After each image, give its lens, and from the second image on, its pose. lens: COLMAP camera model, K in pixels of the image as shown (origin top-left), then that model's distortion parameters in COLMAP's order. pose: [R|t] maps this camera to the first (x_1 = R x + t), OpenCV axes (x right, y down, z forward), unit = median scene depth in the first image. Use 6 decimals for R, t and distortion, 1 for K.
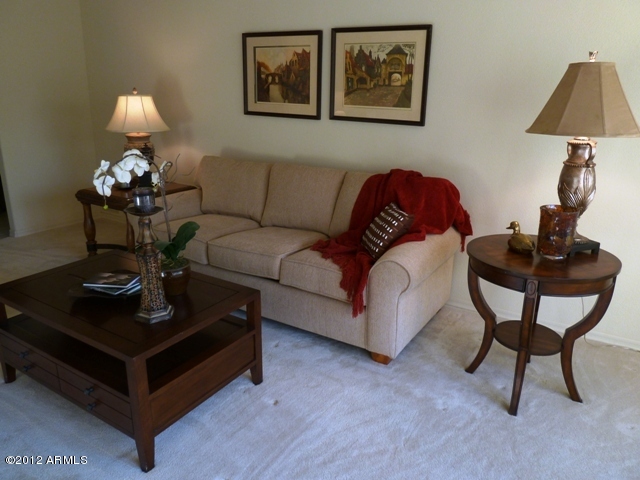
lens RADIAL K [[470.7, 0, 320.0], [0, 470.7, 240.0], [0, 0, 1]] dist [-0.057242, -0.005343]
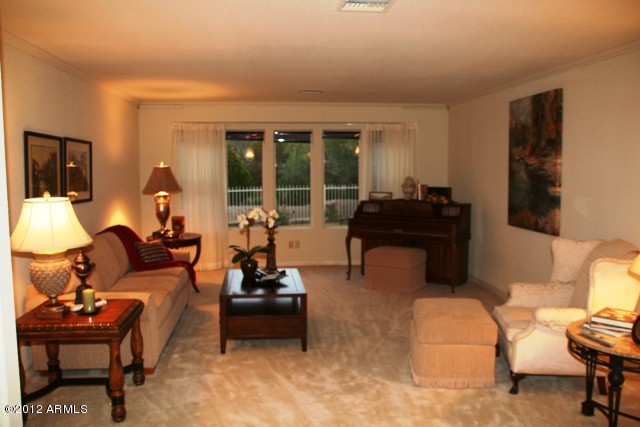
lens RADIAL K [[563.7, 0, 320.0], [0, 563.7, 213.5], [0, 0, 1]] dist [-0.164273, 0.215308]
pose [[-0.605177, -0.089835, 0.791006, -1.517524], [0.223399, 0.934524, 0.277051, -0.477371], [-0.764103, 0.344375, -0.545483, 1.251893]]
